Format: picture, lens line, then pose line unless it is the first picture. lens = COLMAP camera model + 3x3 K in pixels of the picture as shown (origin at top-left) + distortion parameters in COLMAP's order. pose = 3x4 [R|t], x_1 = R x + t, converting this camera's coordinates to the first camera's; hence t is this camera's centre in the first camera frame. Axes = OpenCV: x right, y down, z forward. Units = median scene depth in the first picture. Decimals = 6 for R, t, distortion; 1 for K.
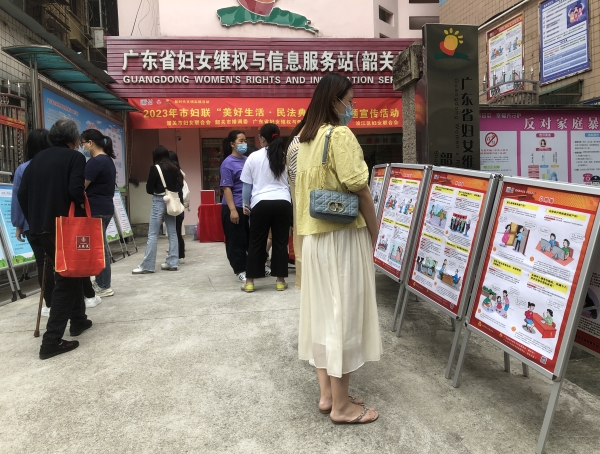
lens RADIAL K [[487.1, 0, 300.0], [0, 487.1, 227.0], [0, 0, 1]] dist [0.001996, -0.008985]
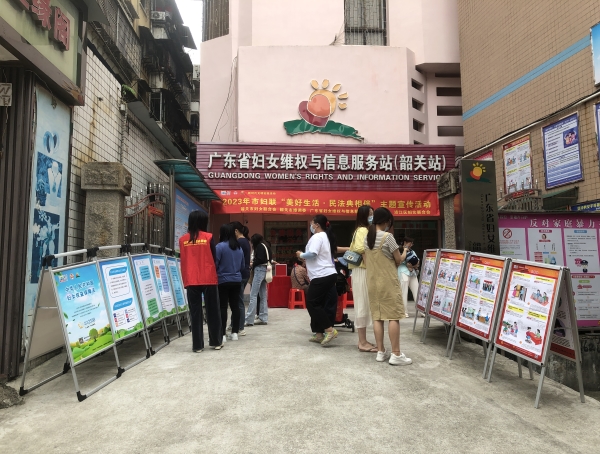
lens RADIAL K [[487.1, 0, 300.0], [0, 487.1, 227.0], [0, 0, 1]] dist [0.001996, -0.008985]
pose [[0.998875, 0.019132, -0.043389, -0.151254], [-0.025804, 0.986966, -0.158847, 0.044109], [0.039784, 0.159788, 0.986349, -0.431227]]
